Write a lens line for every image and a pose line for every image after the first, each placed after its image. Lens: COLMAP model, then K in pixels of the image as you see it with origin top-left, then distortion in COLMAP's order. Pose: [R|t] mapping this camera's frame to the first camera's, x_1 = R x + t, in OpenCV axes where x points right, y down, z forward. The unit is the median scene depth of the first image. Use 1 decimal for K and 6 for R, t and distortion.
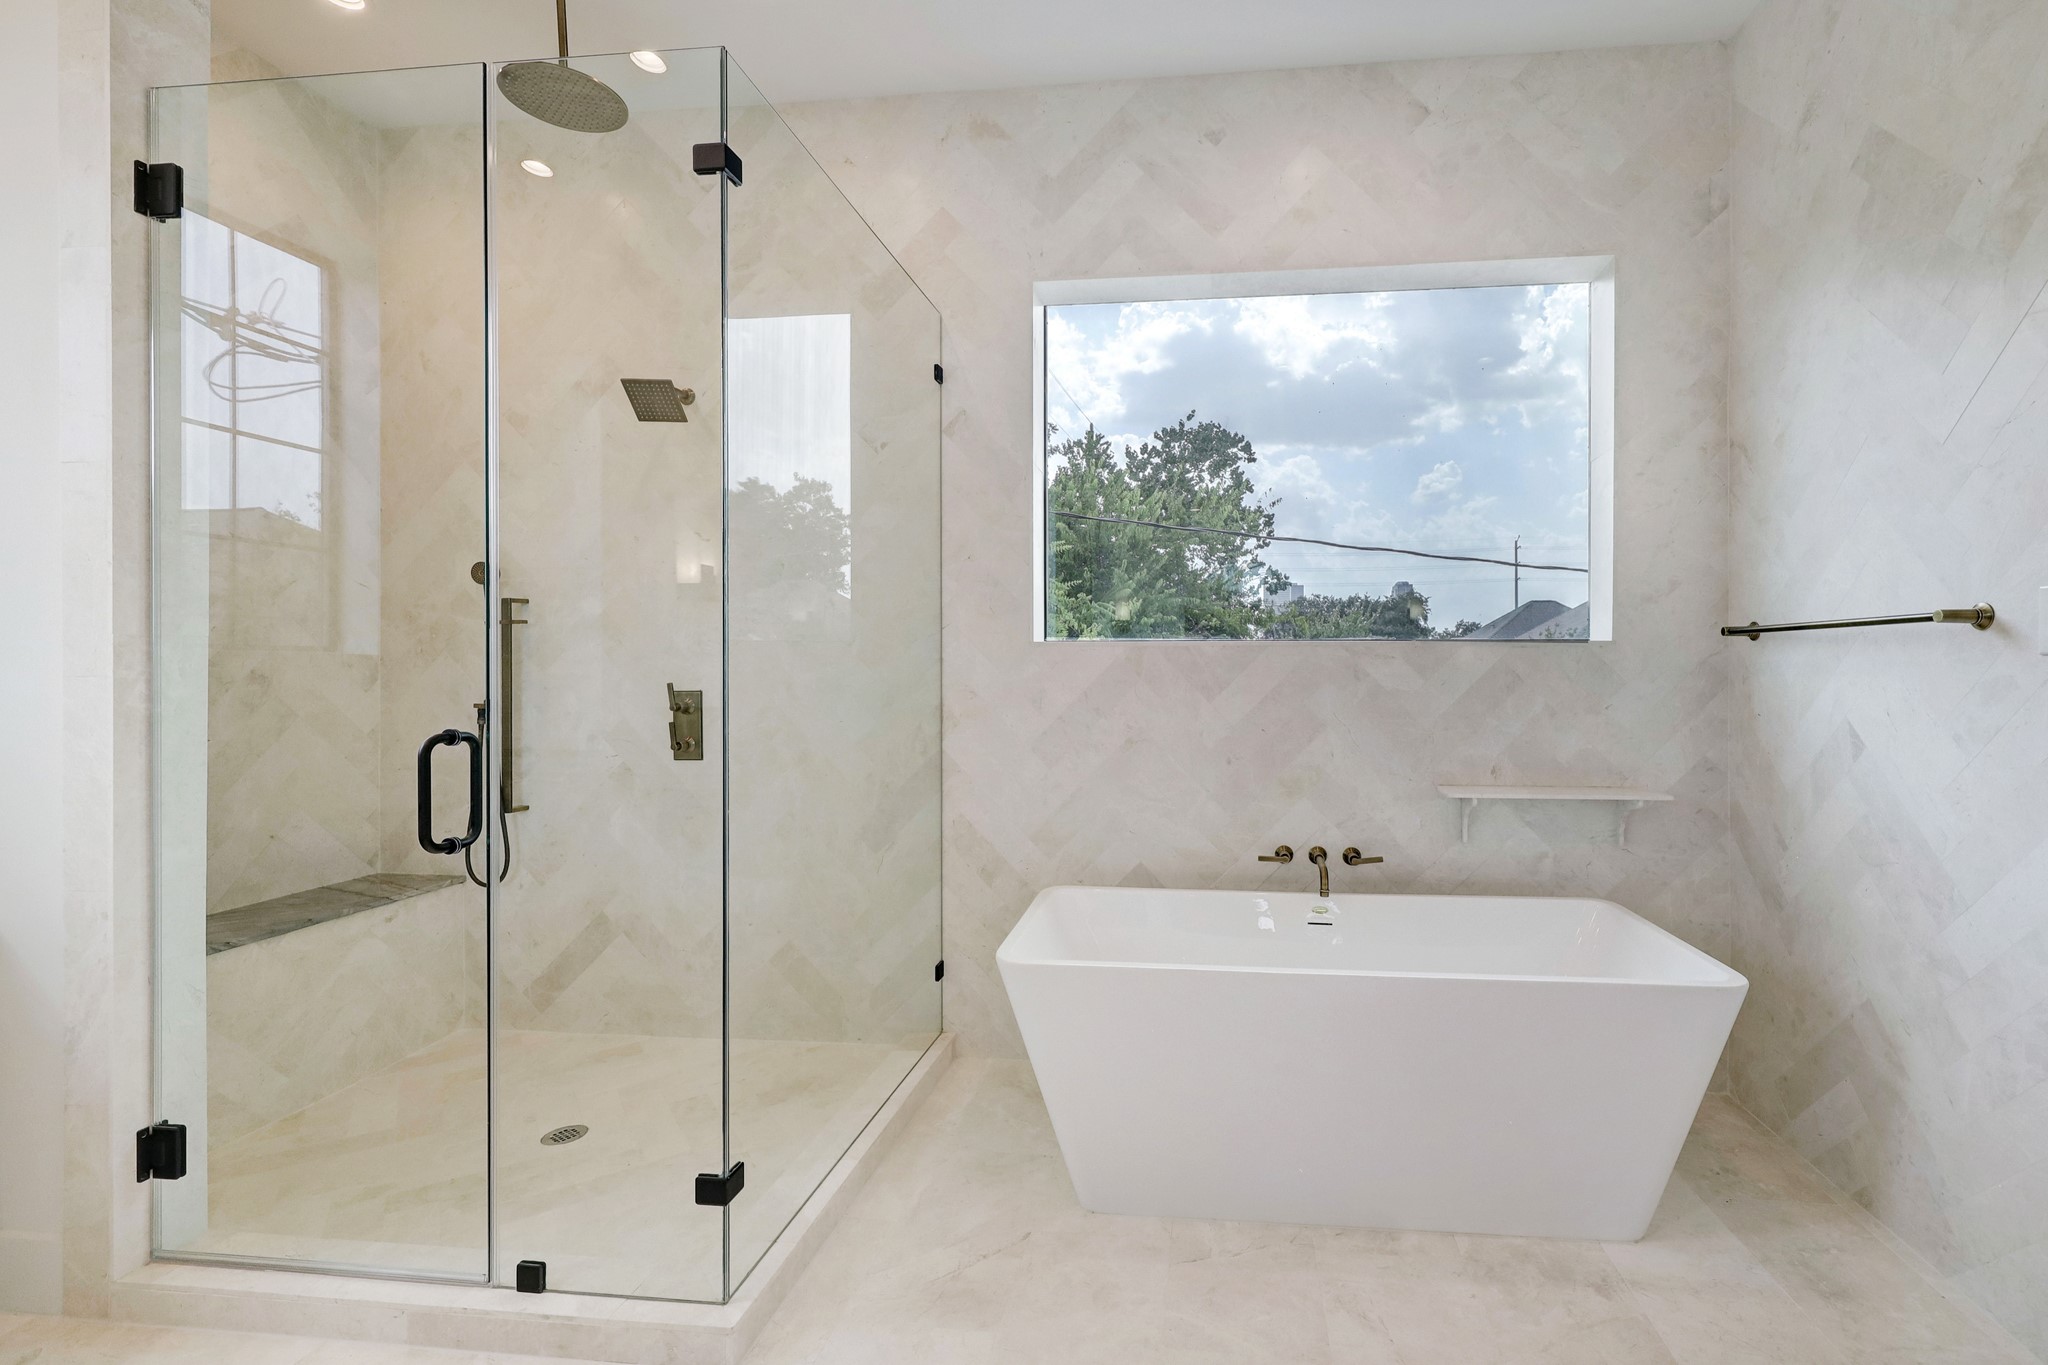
lens RADIAL K [[856.1, 0, 1029.0], [0, 856.1, 672.4], [0, 0, 1]] dist [0.010631, -0.006160]
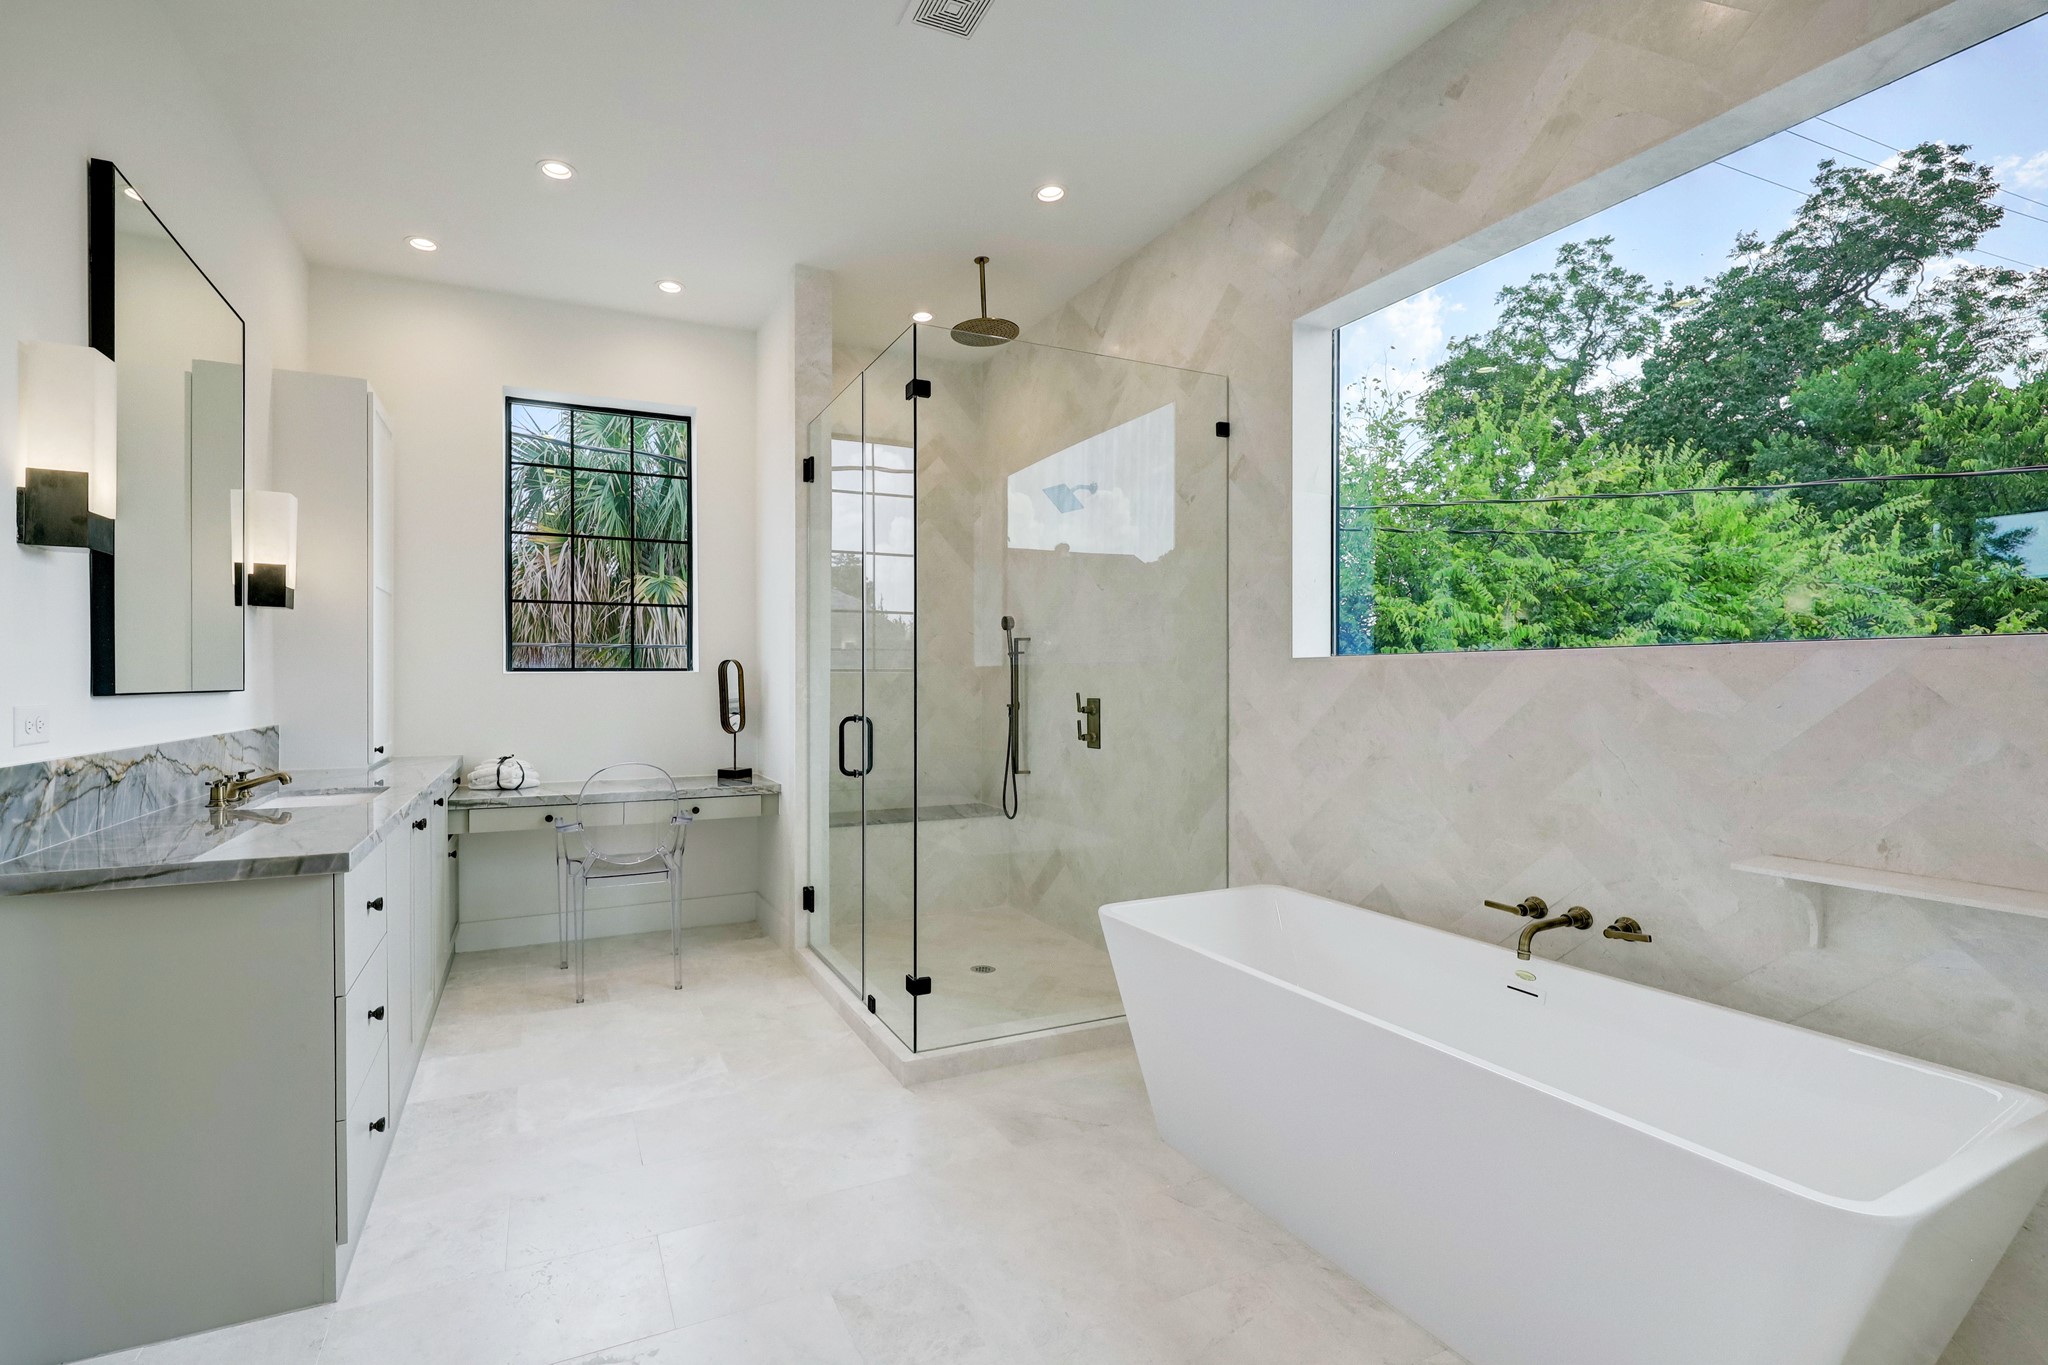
lens RADIAL K [[851.0, 0, 1033.0], [0, 851.0, 683.3], [0, 0, 1]] dist [-0.000510, -0.000149]
pose [[0.568877, 0.001858, -0.822421, 0.698224], [-0.001798, 0.999998, 0.001015, -0.004723], [0.822421, 0.000901, 0.568879, 0.133223]]
